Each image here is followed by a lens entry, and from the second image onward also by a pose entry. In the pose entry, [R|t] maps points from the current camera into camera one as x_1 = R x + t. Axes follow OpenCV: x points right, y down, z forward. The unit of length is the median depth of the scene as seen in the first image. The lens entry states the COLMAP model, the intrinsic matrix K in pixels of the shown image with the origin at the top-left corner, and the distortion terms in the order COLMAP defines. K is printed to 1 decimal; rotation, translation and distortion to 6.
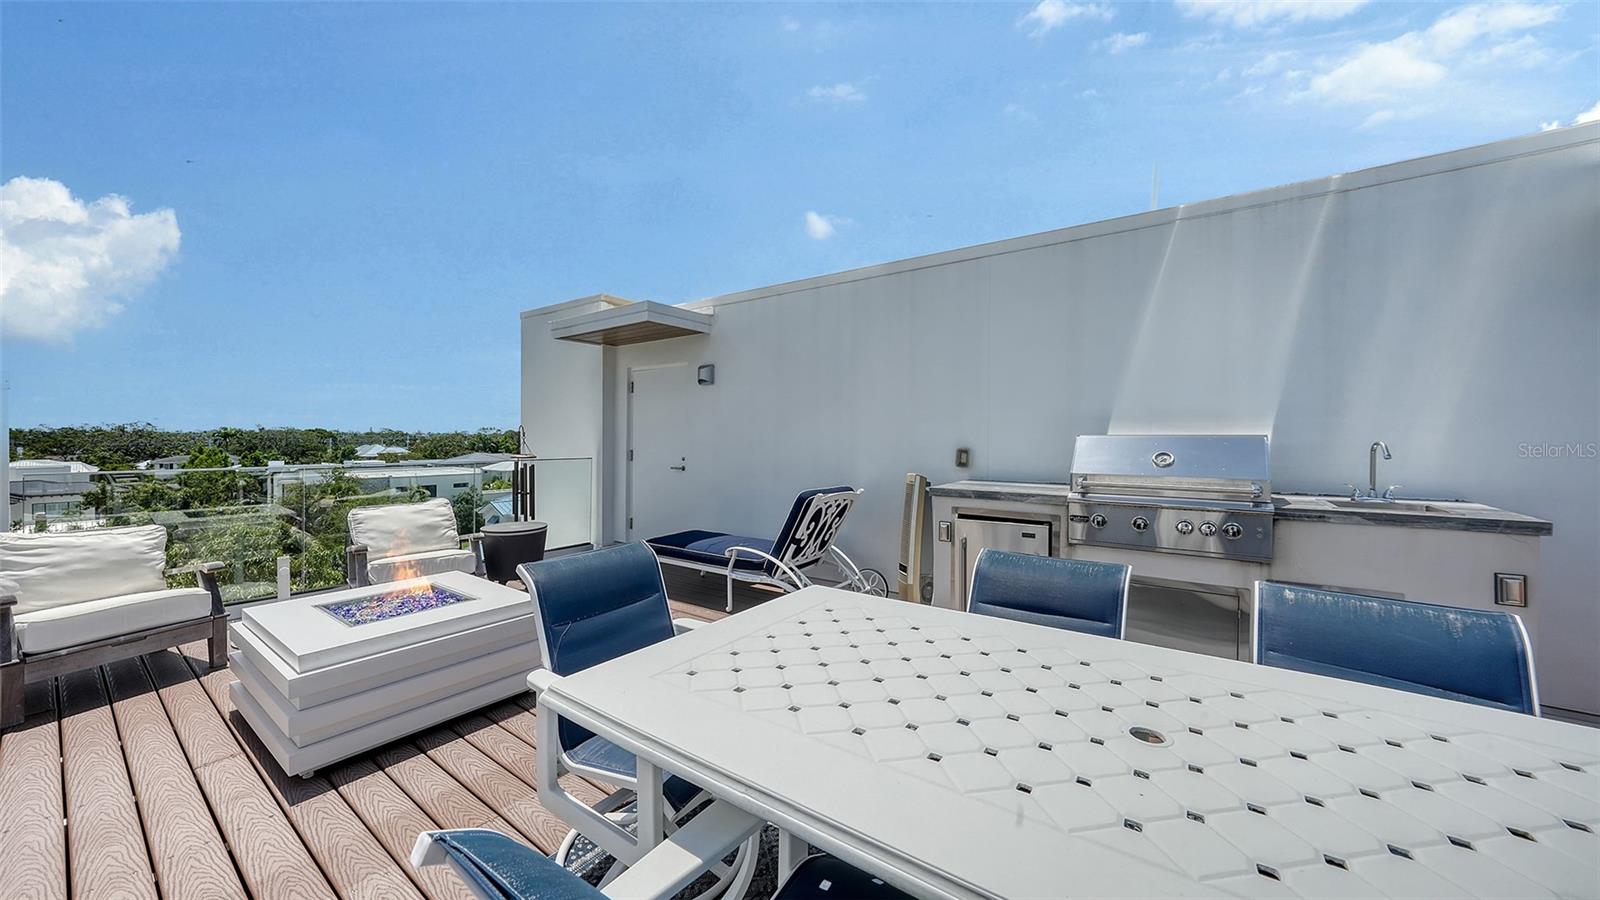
lens RADIAL K [[562.2, 0, 805.2], [0, 562.2, 449.5], [0, 0, 1]] dist [-0.016646, 0.001315]
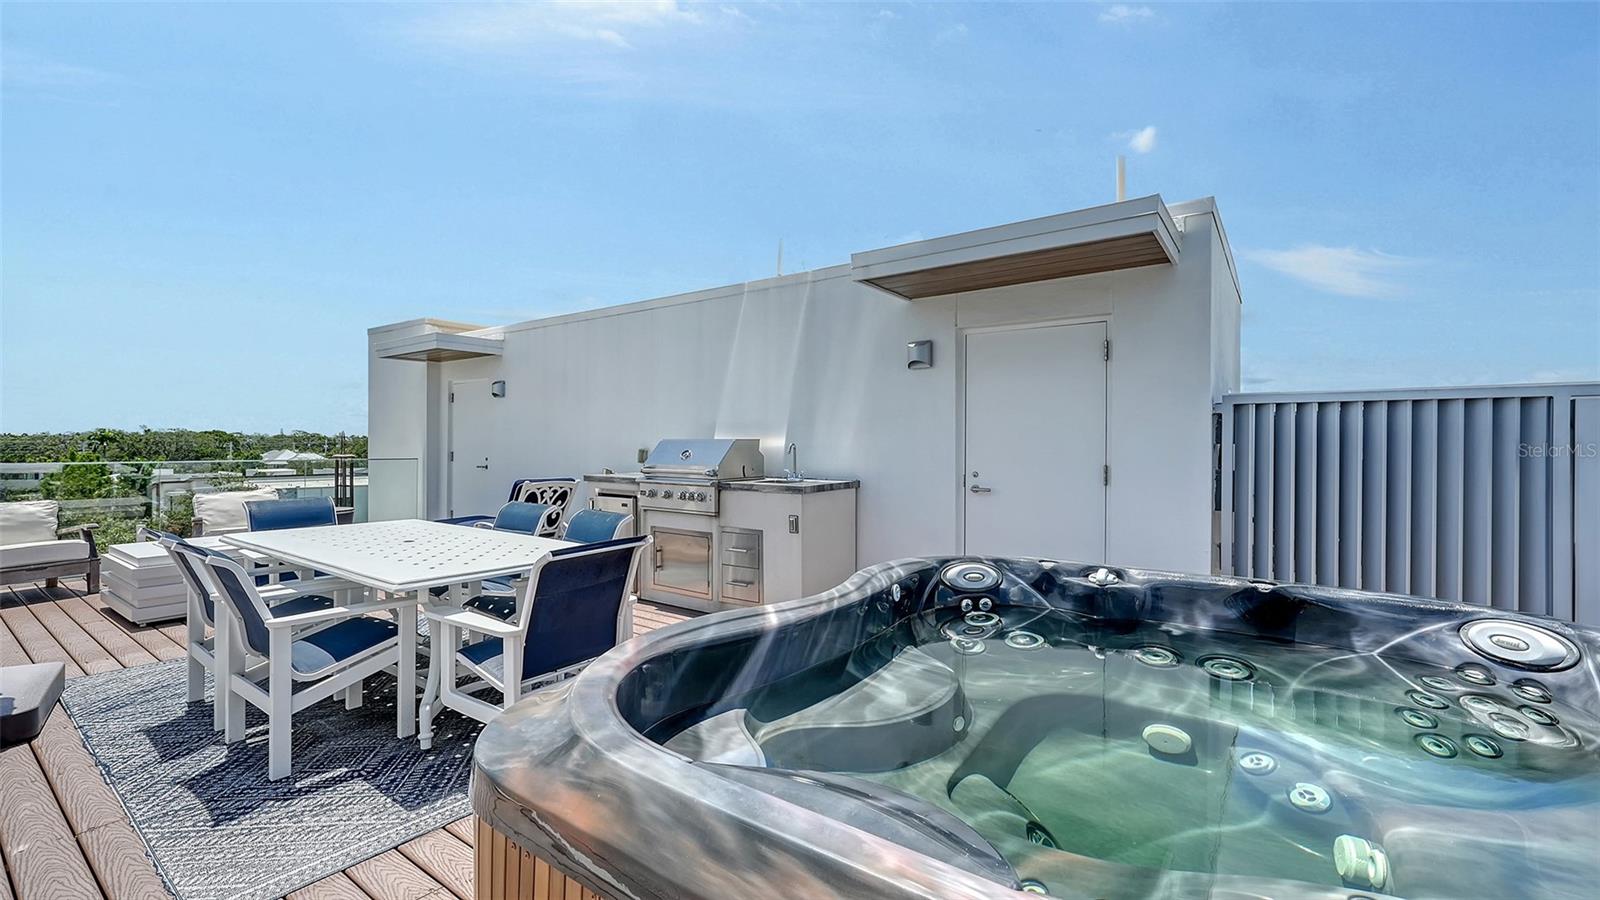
lens RADIAL K [[705.2, 0, 811.8], [0, 705.2, 450.8], [0, 0, 1]] dist [0.003095, 0.000860]
pose [[0.999732, 0.003014, -0.022974, 0.417989], [-0.003255, 0.999940, -0.010488, 0.010879], [0.022941, 0.010560, 0.999681, -0.396228]]
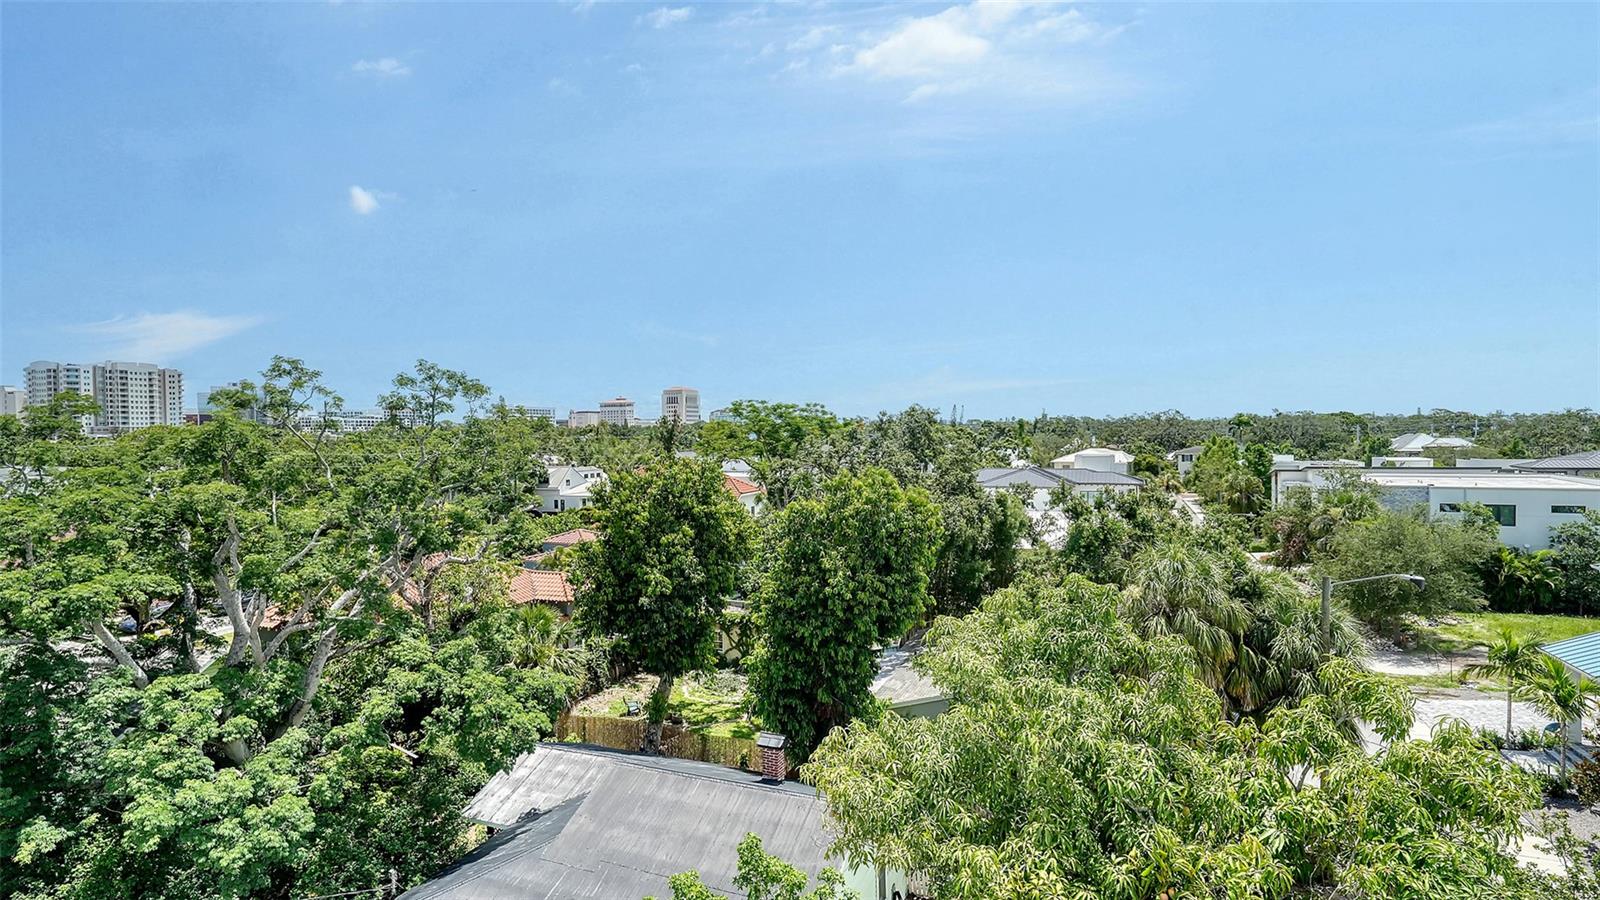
lens RADIAL K [[799.1, 0, 804.6], [0, 799.1, 440.7], [0, 0, 1]] dist [-0.002949, -0.000200]
pose [[0.240510, 0.007265, -0.970619, -0.352361], [-0.006971, 0.999959, 0.005757, -0.007506], [0.970622, 0.005382, 0.240551, 0.735002]]
